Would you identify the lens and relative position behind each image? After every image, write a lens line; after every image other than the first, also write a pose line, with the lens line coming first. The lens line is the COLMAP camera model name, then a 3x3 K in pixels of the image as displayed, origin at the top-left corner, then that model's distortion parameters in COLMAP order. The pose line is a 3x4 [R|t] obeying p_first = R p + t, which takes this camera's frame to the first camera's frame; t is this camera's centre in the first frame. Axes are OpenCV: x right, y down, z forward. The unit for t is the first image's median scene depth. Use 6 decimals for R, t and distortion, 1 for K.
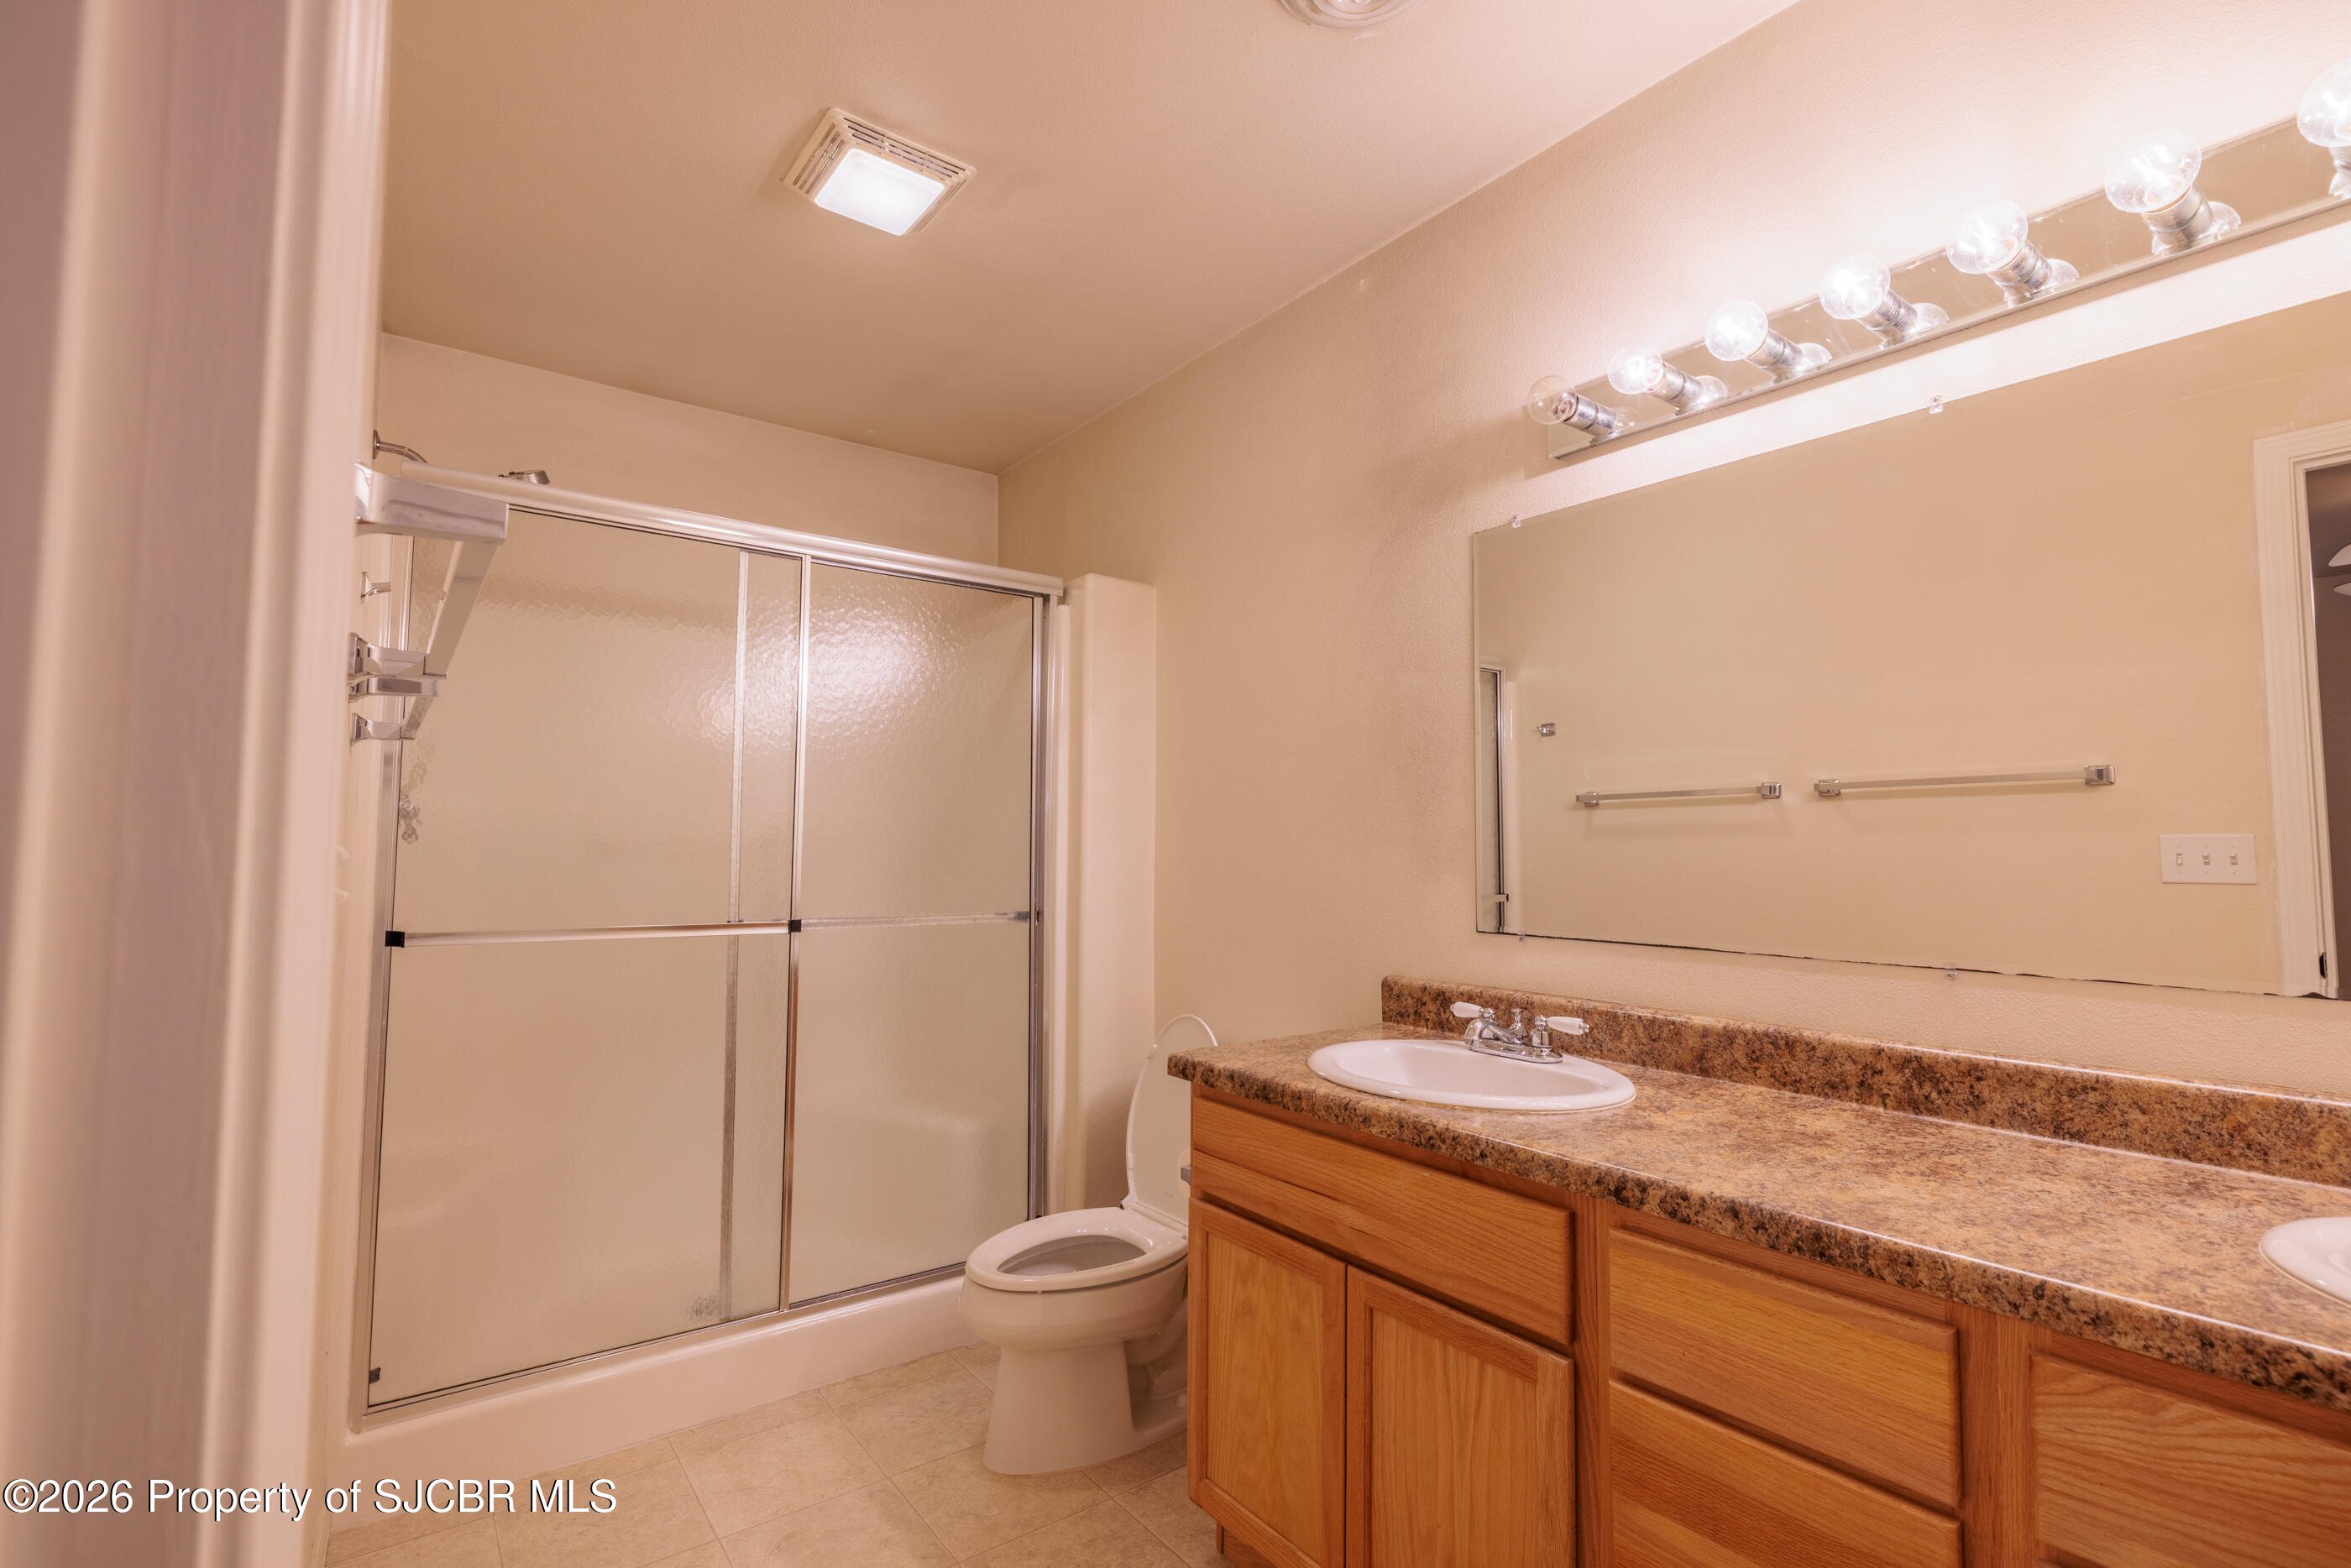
lens RADIAL K [[1099.0, 0, 1175.5], [0, 1099.0, 784.0], [0, 0, 1]] dist [-0.001031, -0.000270]
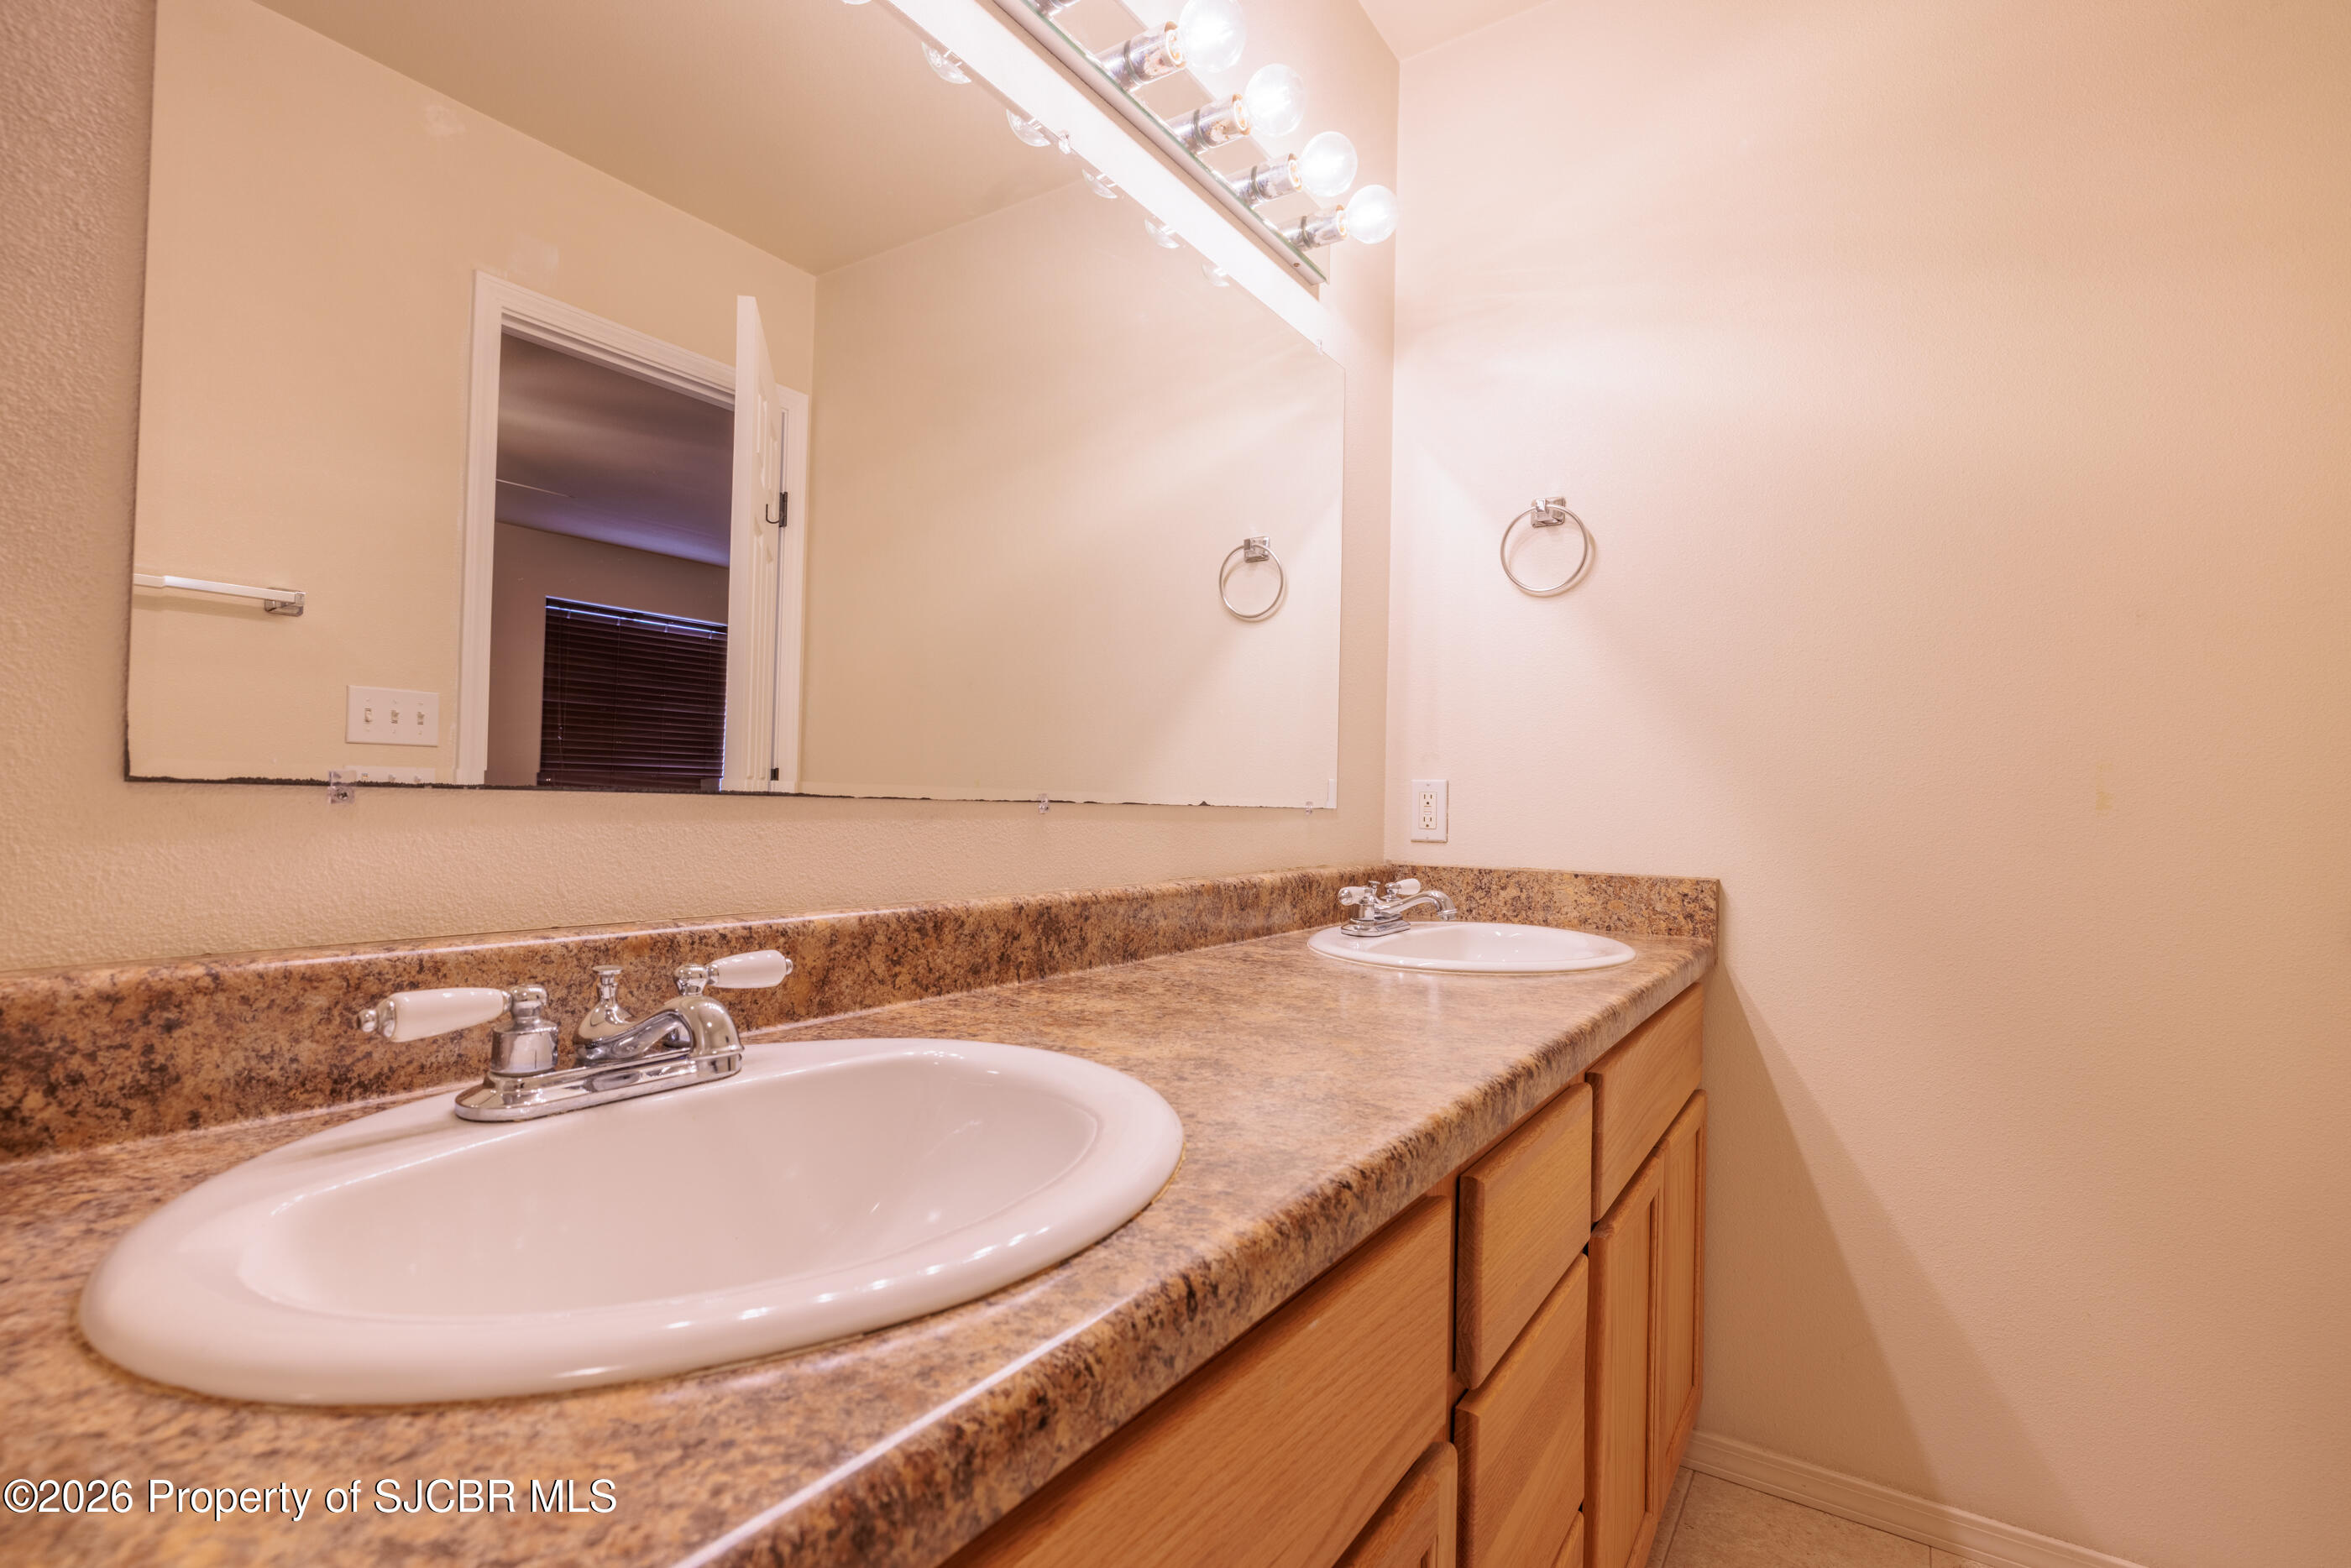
lens RADIAL K [[1160.7, 0, 1175.5], [0, 1160.7, 784.0], [0, 0, 1]] dist [0.001611, 0.000205]
pose [[-0.280074, 0.000204, 0.959978, -0.162048], [-0.064916, 0.997707, -0.019152, 0.157564], [-0.957781, -0.067682, -0.279418, 1.080909]]
